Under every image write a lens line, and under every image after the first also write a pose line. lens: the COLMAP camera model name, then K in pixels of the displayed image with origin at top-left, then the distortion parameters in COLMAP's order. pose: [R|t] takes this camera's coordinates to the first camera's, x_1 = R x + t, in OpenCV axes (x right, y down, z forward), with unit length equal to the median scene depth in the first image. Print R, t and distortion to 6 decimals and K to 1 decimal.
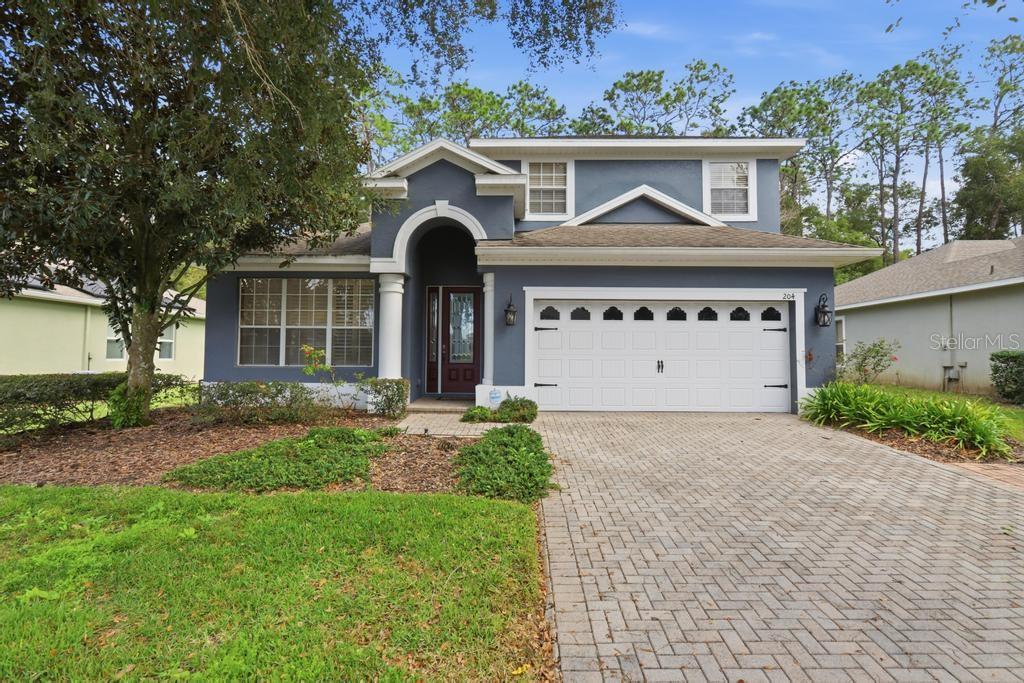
lens RADIAL K [[503.3, 0, 511.3], [0, 503.3, 338.9], [0, 0, 1]] dist [-0.005066, 0.000469]
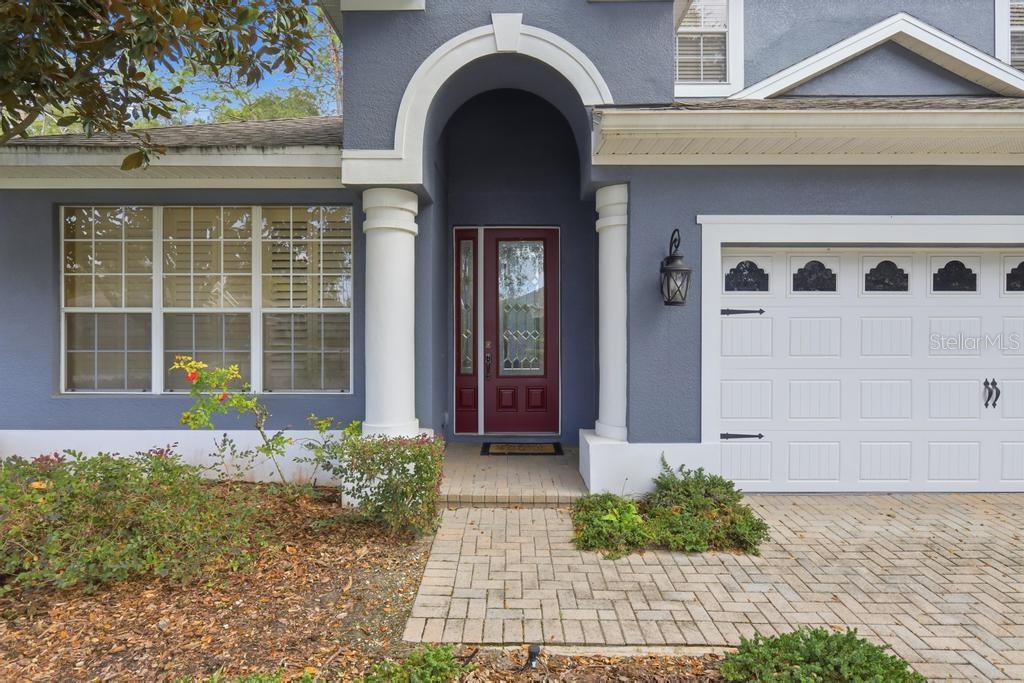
lens RADIAL K [[565.2, 0, 516.6], [0, 565.2, 336.8], [0, 0, 1]] dist [0.000062, -0.000543]
pose [[0.999857, -0.007568, 0.015141, -0.137076], [0.006921, 0.999080, 0.042333, -0.020095], [-0.015447, -0.042223, 0.998989, 0.501313]]
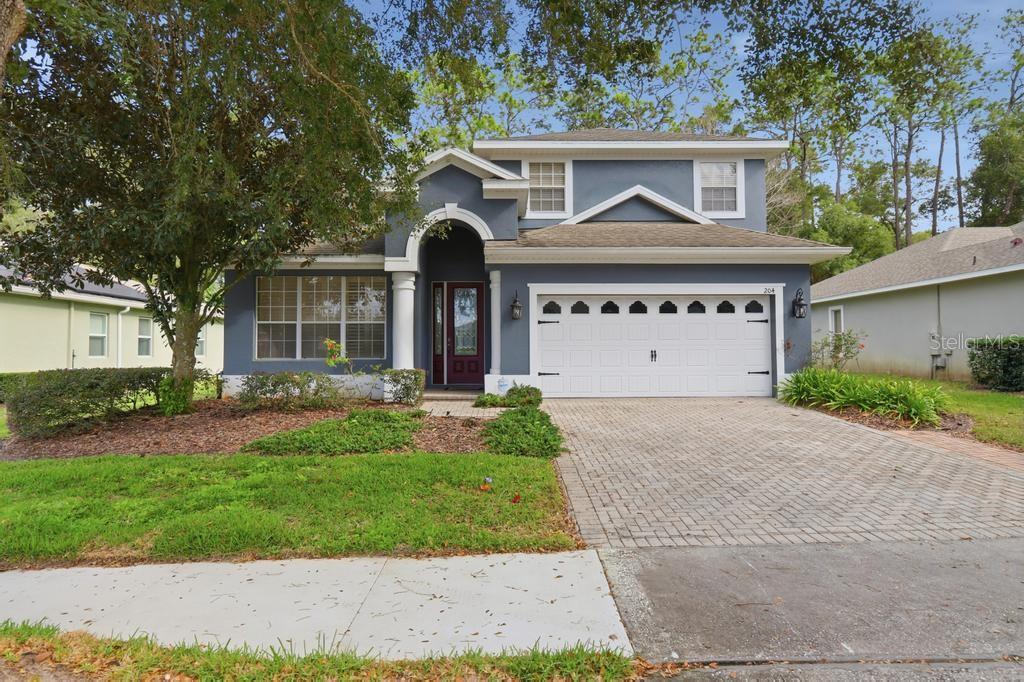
lens RADIAL K [[565.2, 0, 512.7], [0, 565.2, 340.1], [0, 0, 1]] dist [0.000062, -0.000543]
pose [[0.999509, -0.009641, 0.029799, -0.044496], [0.009186, 0.999840, 0.015347, -0.000623], [-0.029942, -0.015066, 0.999438, -0.212526]]
